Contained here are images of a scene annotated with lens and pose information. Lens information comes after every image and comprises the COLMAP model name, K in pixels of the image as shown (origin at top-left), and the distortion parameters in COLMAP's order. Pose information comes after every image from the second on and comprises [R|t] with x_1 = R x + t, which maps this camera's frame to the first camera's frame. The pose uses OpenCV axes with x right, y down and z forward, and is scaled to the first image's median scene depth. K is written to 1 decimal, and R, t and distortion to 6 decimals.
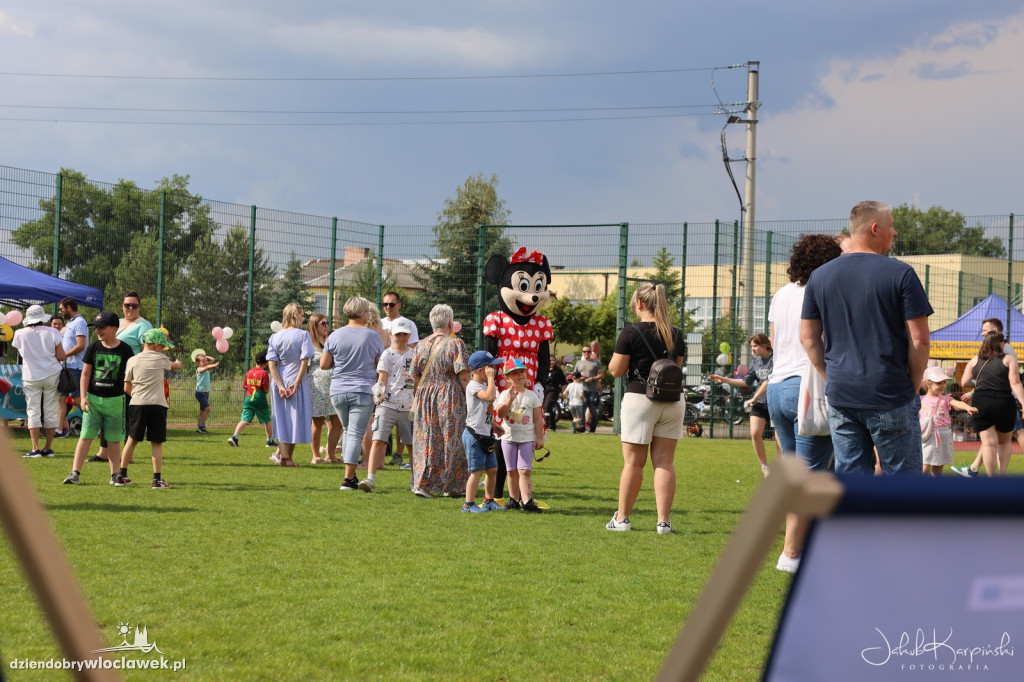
lens RADIAL K [[1806.9, 0, 512.6], [0, 1806.9, 338.3], [0, 0, 1]] dist [0.204560, 0.000000]
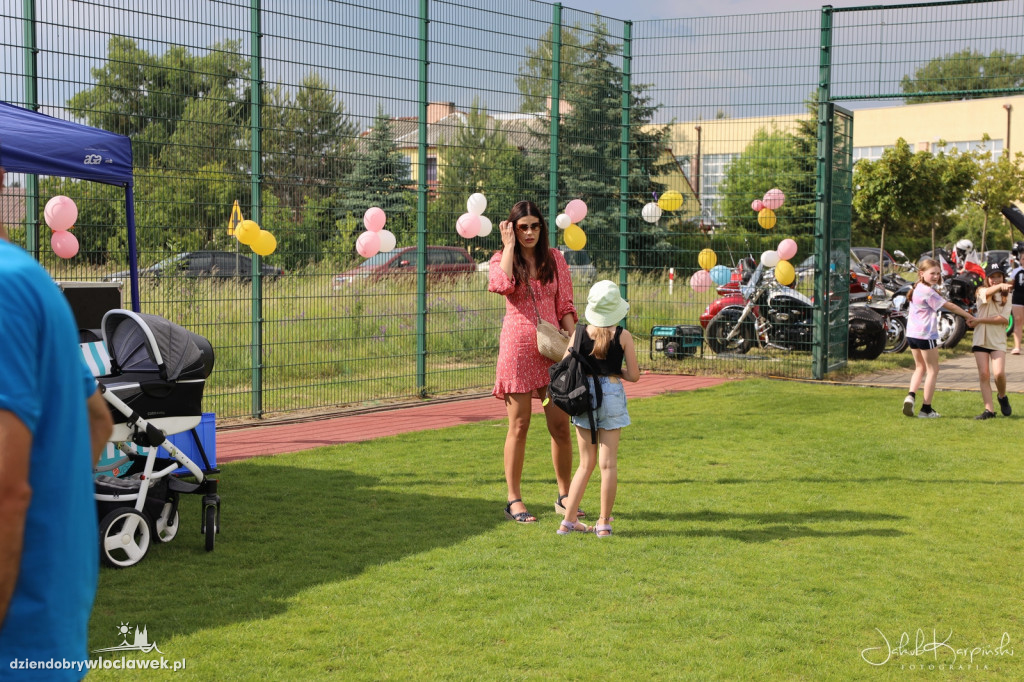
lens RADIAL K [[1806.9, 0, 513.6], [0, 1806.9, 340.3], [0, 0, 1]] dist [0.204560, 0.000000]
pose [[0.999210, -0.022817, -0.032525, -0.036107], [0.025279, 0.996680, 0.077395, -0.003100], [0.030652, -0.078156, 0.996470, 0.168153]]
